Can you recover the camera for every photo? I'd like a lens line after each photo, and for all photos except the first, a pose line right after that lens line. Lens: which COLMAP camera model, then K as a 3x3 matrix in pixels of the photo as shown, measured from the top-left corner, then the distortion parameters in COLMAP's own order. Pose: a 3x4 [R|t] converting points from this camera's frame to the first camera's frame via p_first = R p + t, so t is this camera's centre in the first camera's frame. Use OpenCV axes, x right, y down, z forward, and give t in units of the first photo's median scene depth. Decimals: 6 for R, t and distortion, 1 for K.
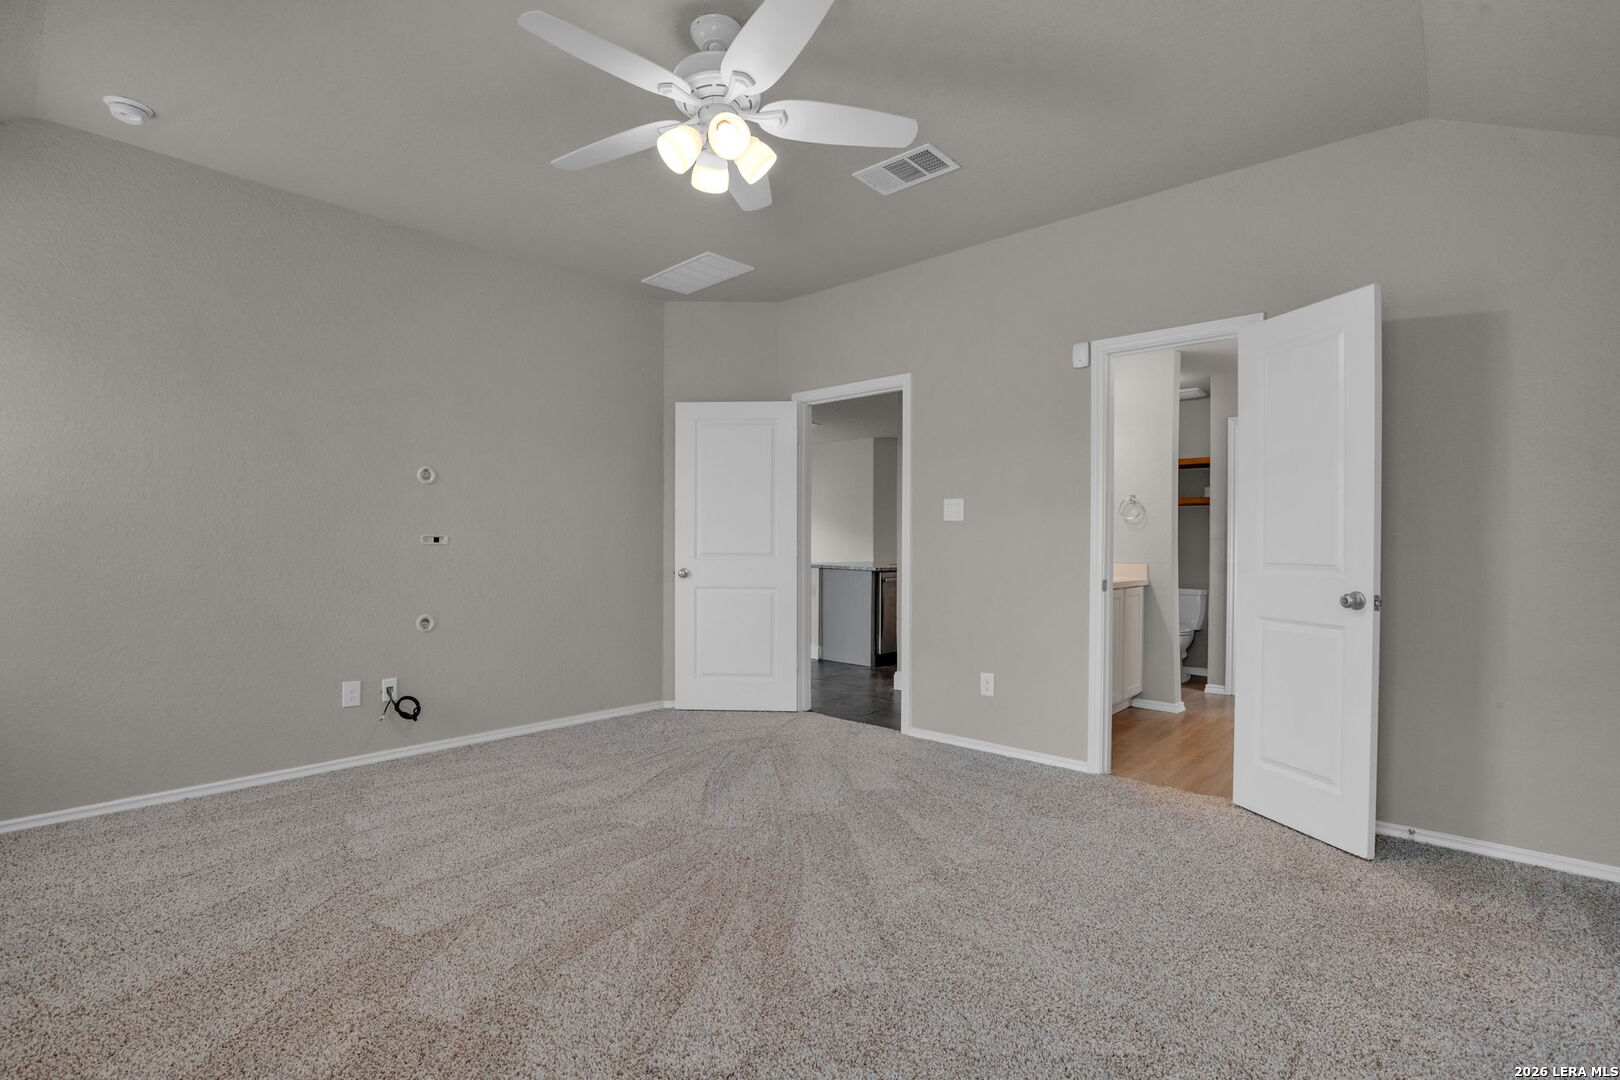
lens RADIAL K [[729.7, 0, 810.0], [0, 729.7, 540.0], [0, 0, 1]] dist [0.011296, -0.004146]
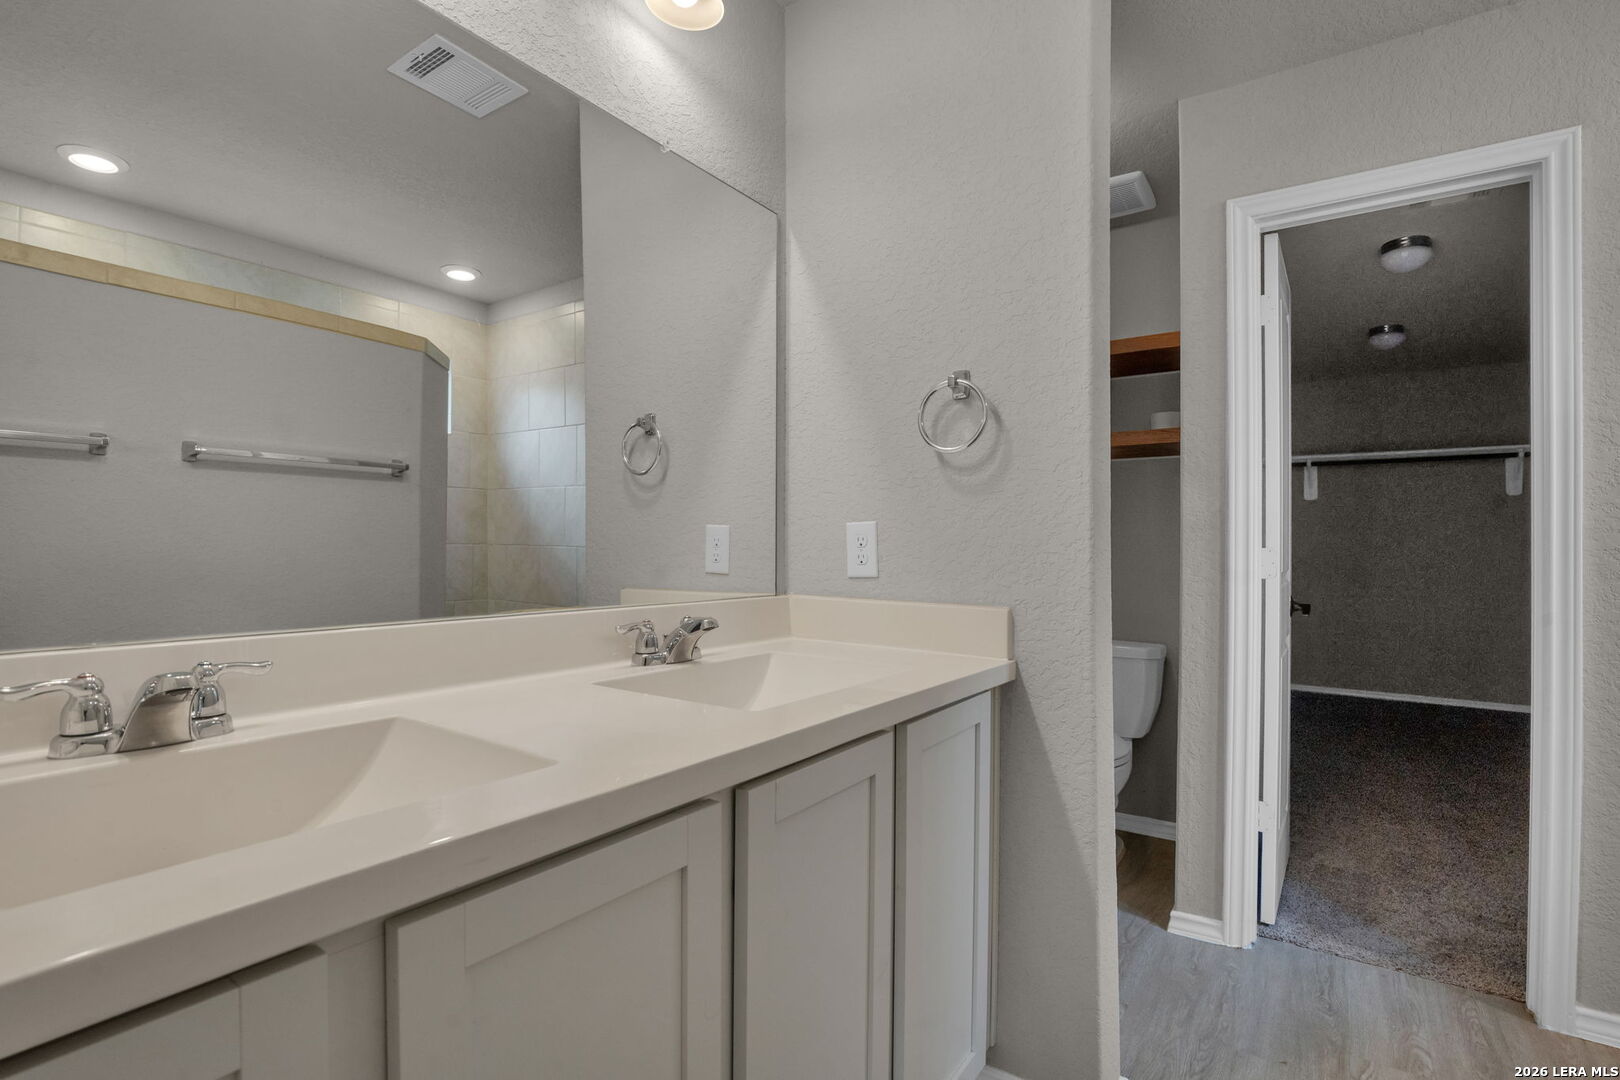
lens RADIAL K [[757.9, 0, 810.0], [0, 757.9, 540.0], [0, 0, 1]] dist [-0.036081, -0.000078]
pose [[0.996207, -0.003425, 0.086944, 0.295608], [0.004141, 0.999959, -0.008054, 0.006500], [-0.086913, 0.008383, 0.996181, 0.589240]]
